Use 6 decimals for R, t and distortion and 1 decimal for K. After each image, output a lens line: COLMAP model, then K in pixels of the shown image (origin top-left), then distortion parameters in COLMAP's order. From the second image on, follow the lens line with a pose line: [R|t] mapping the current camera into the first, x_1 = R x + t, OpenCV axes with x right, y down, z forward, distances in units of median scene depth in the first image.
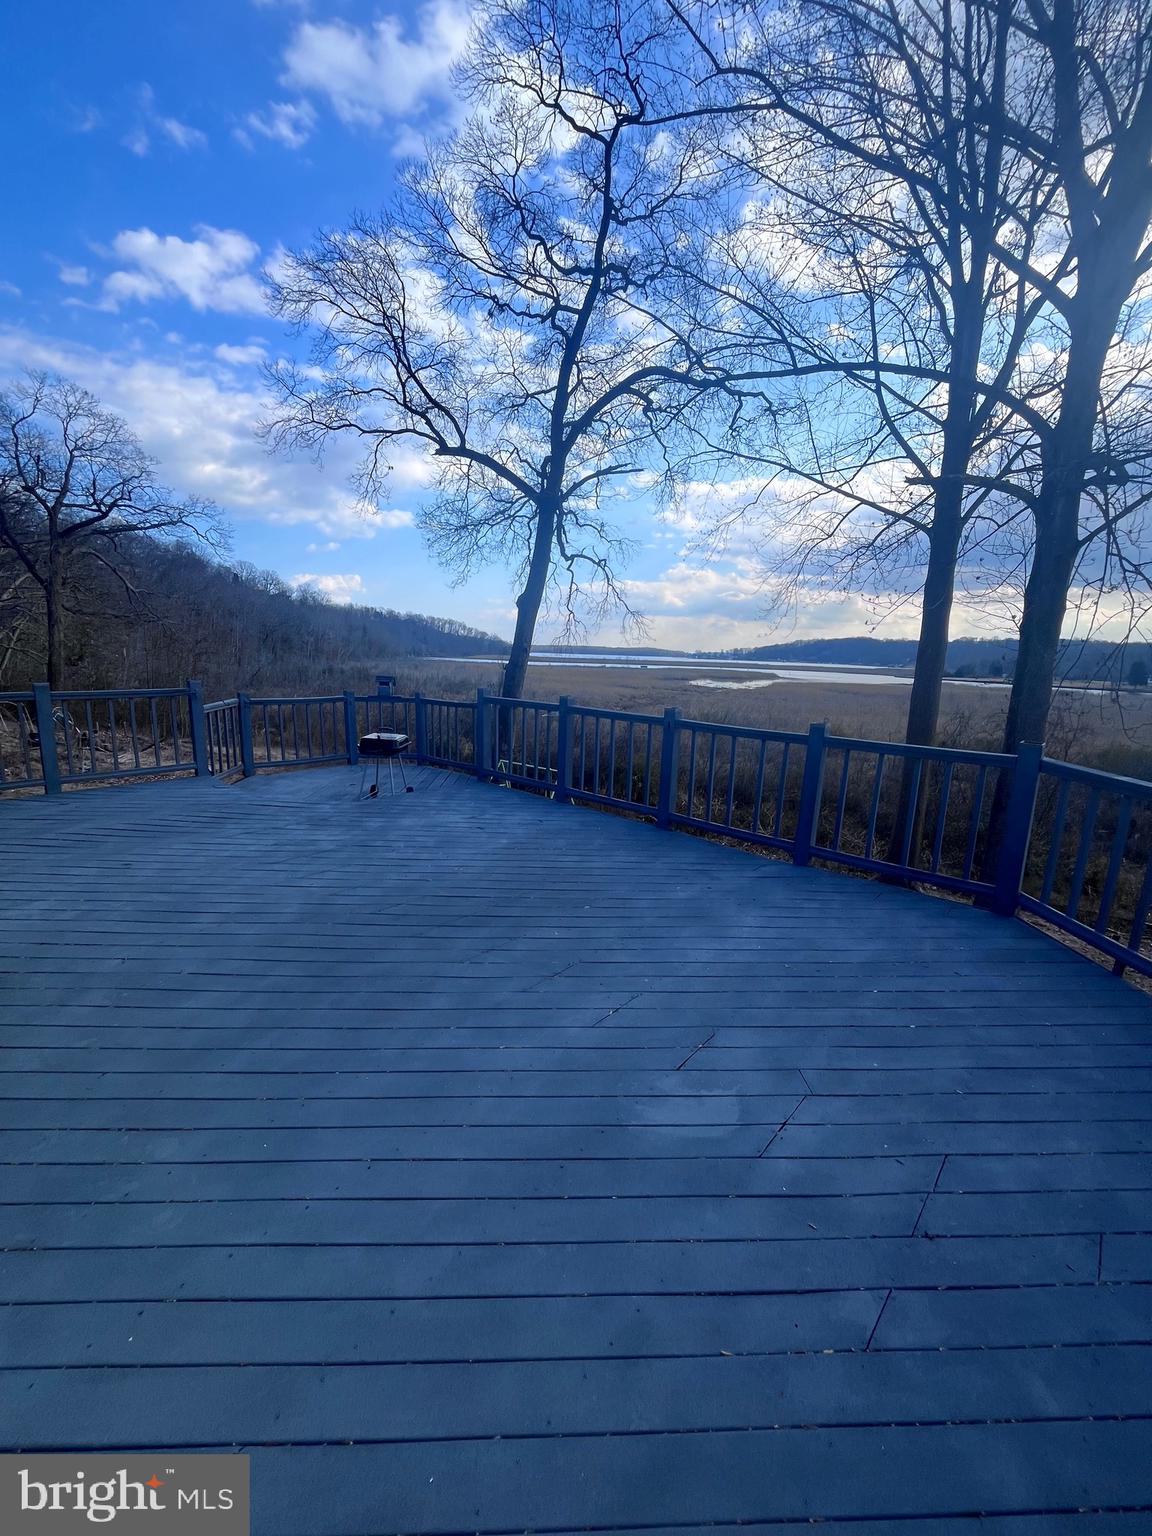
lens RADIAL K [[619.7, 0, 586.1], [0, 619.7, 764.5], [0, 0, 1]] dist [-0.001100, -0.000451]
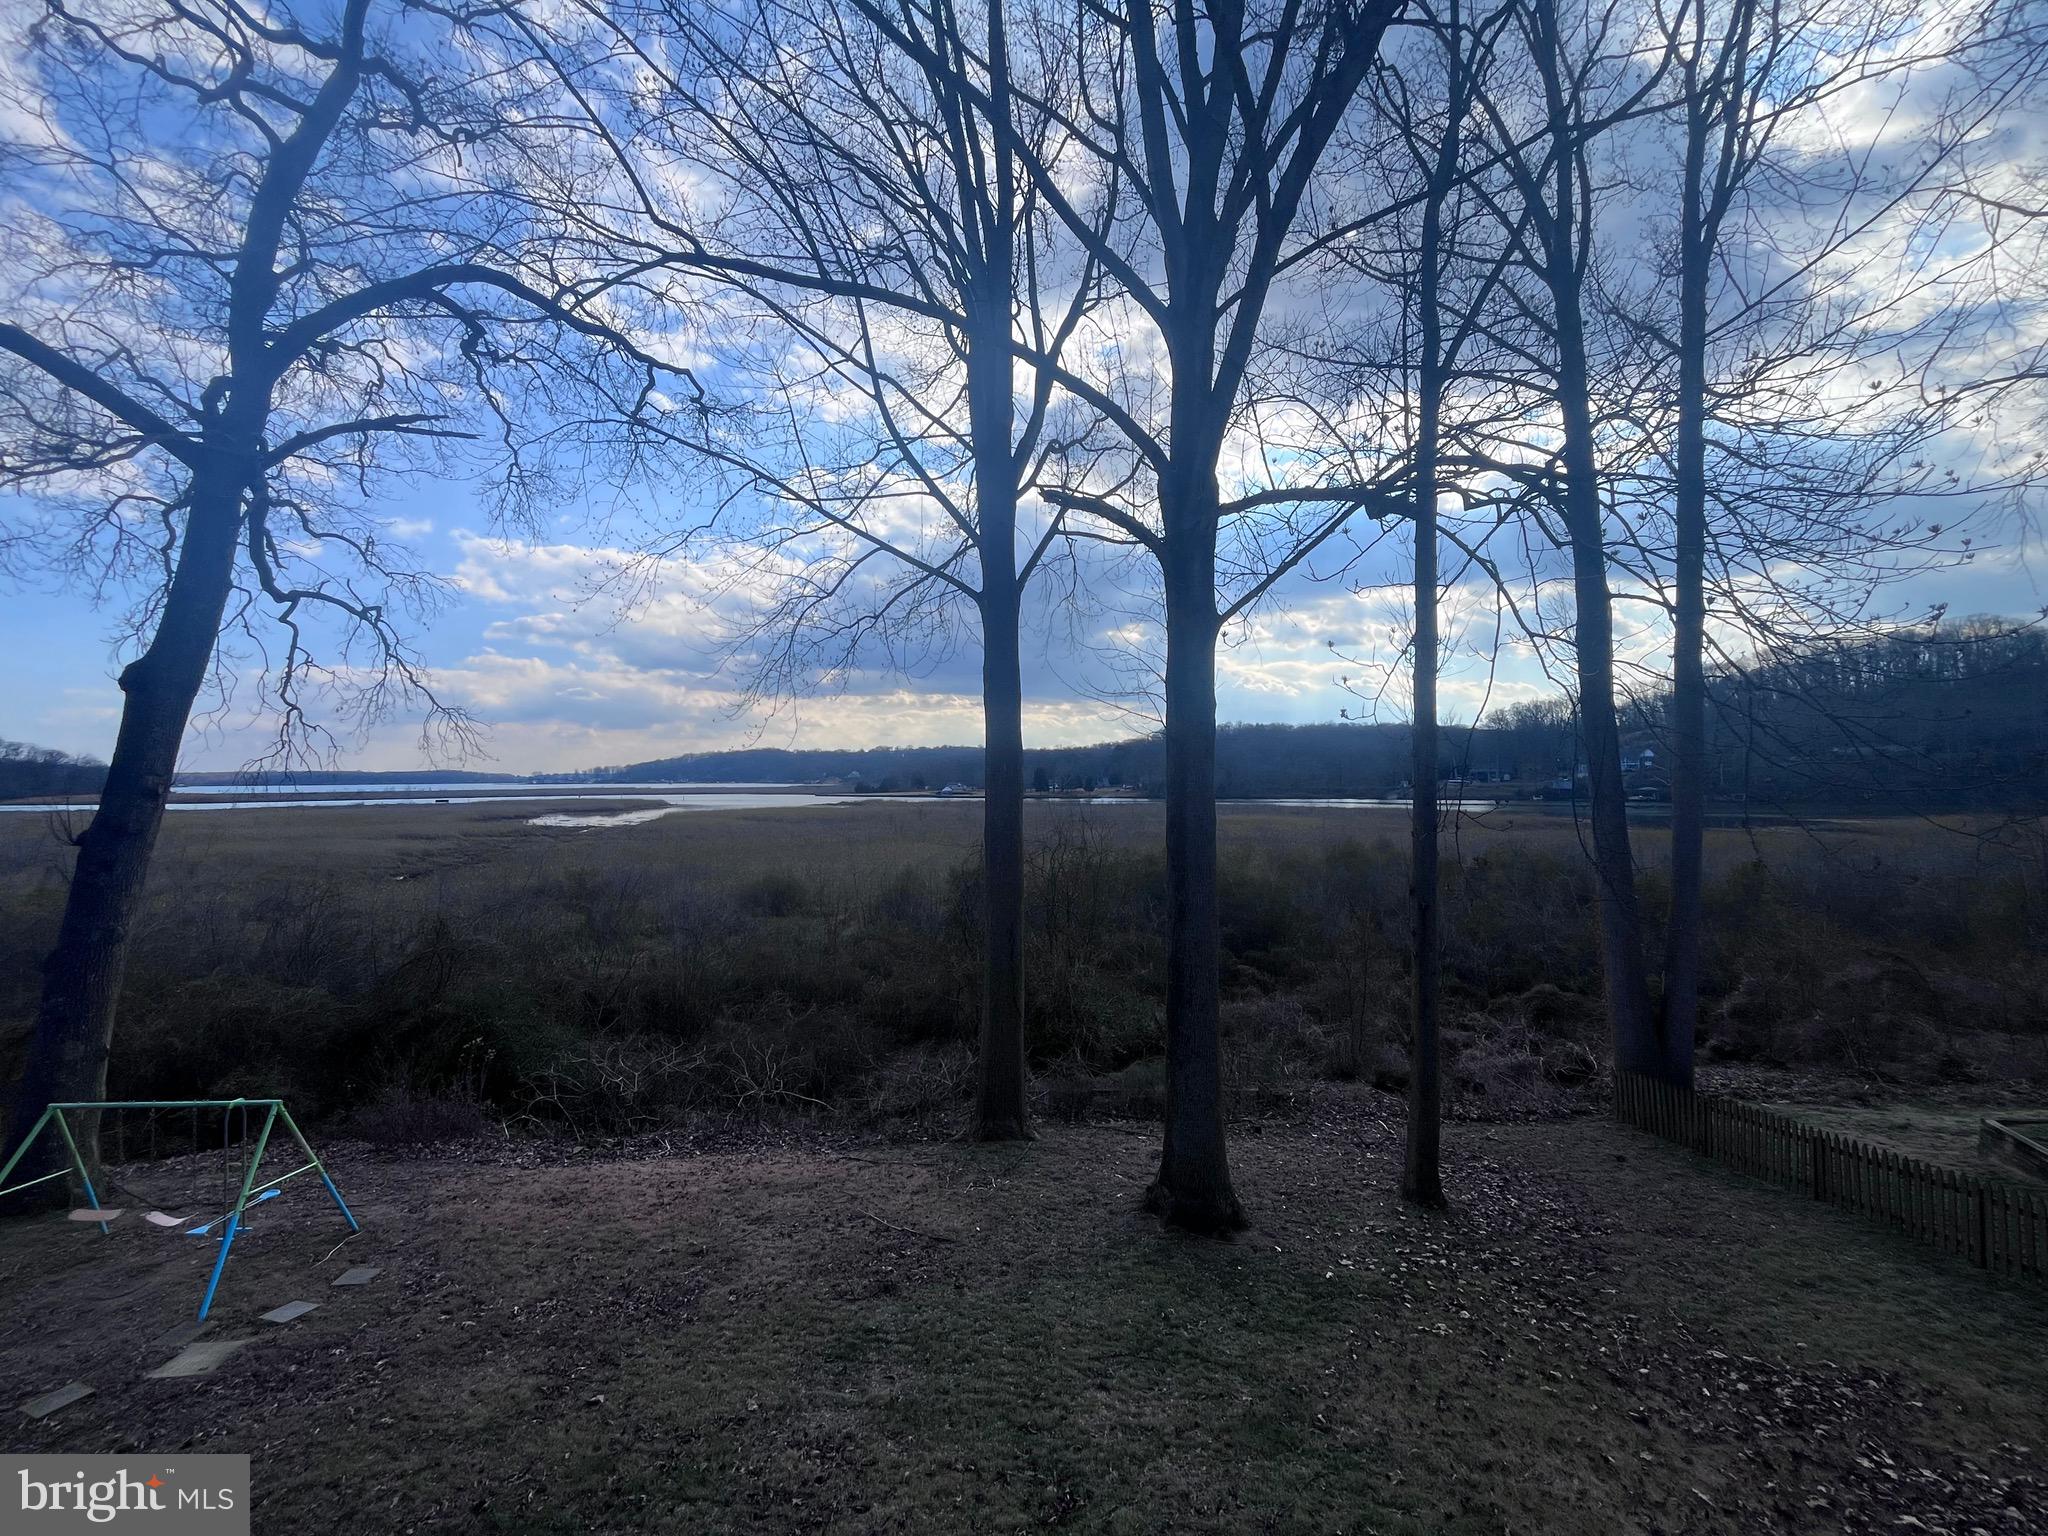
lens RADIAL K [[826.3, 0, 1010.6], [0, 826.3, 755.3], [0, 0, 1]] dist [-0.001100, -0.000451]
pose [[0.765332, -0.022139, 0.643254, -0.012613], [0.146643, 0.979121, -0.140775, -0.045281], [-0.626707, 0.202068, 0.752600, 0.214470]]
